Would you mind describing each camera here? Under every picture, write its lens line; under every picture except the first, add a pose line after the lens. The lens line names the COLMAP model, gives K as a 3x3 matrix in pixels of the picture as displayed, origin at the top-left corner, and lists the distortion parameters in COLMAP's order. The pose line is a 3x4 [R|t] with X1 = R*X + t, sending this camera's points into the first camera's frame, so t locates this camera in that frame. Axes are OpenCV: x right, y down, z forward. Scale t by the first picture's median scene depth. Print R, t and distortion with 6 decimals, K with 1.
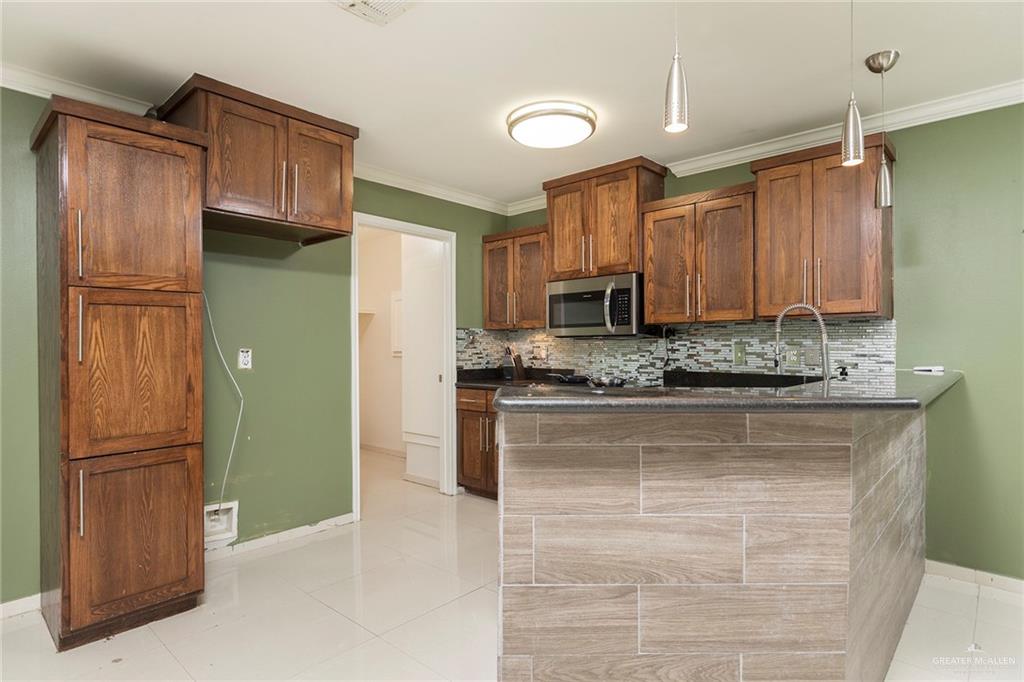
lens RADIAL K [[551.9, 0, 510.7], [0, 551.9, 344.0], [0, 0, 1]] dist [0.000754, 0.000274]
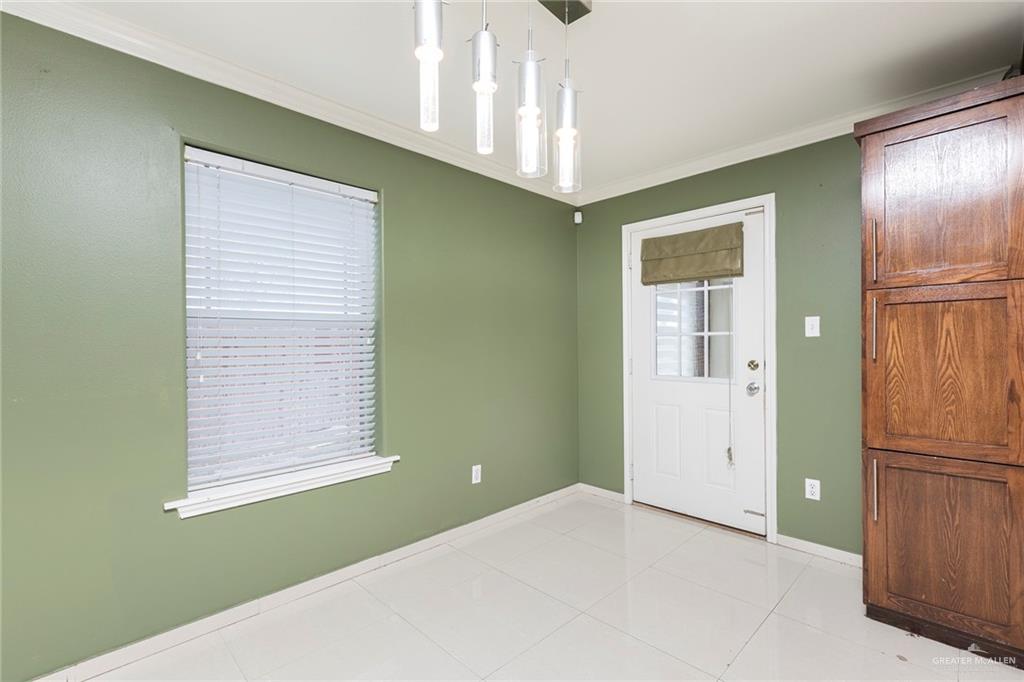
lens RADIAL K [[460.6, 0, 508.8], [0, 460.6, 345.3], [0, 0, 1]] dist [0.003953, 0.000128]
pose [[-0.059761, 0.006784, -0.998190, 0.150414], [0.002107, 0.999976, 0.006670, -0.002130], [0.998211, -0.001705, -0.059773, 0.306564]]
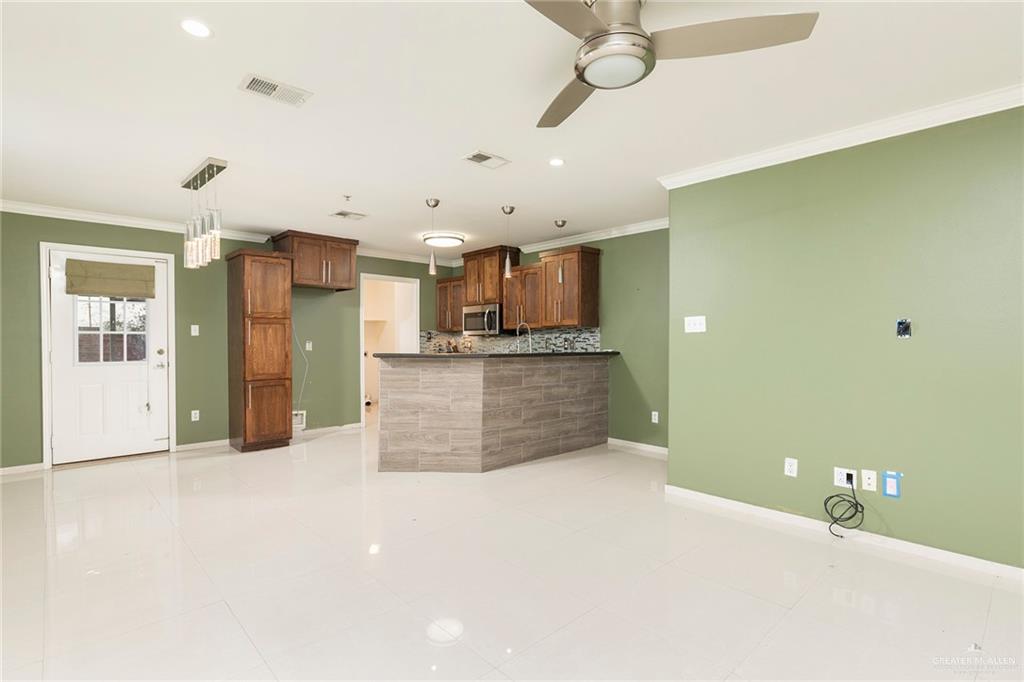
lens RADIAL K [[510.7, 0, 512.0], [0, 510.7, 343.9], [0, 0, 1]] dist [-0.003132, -0.000332]
pose [[0.996747, 0.001831, -0.080572, 0.646988], [-0.001224, 0.999971, 0.007576, 0.004777], [0.080584, -0.007453, 0.996720, -1.271229]]
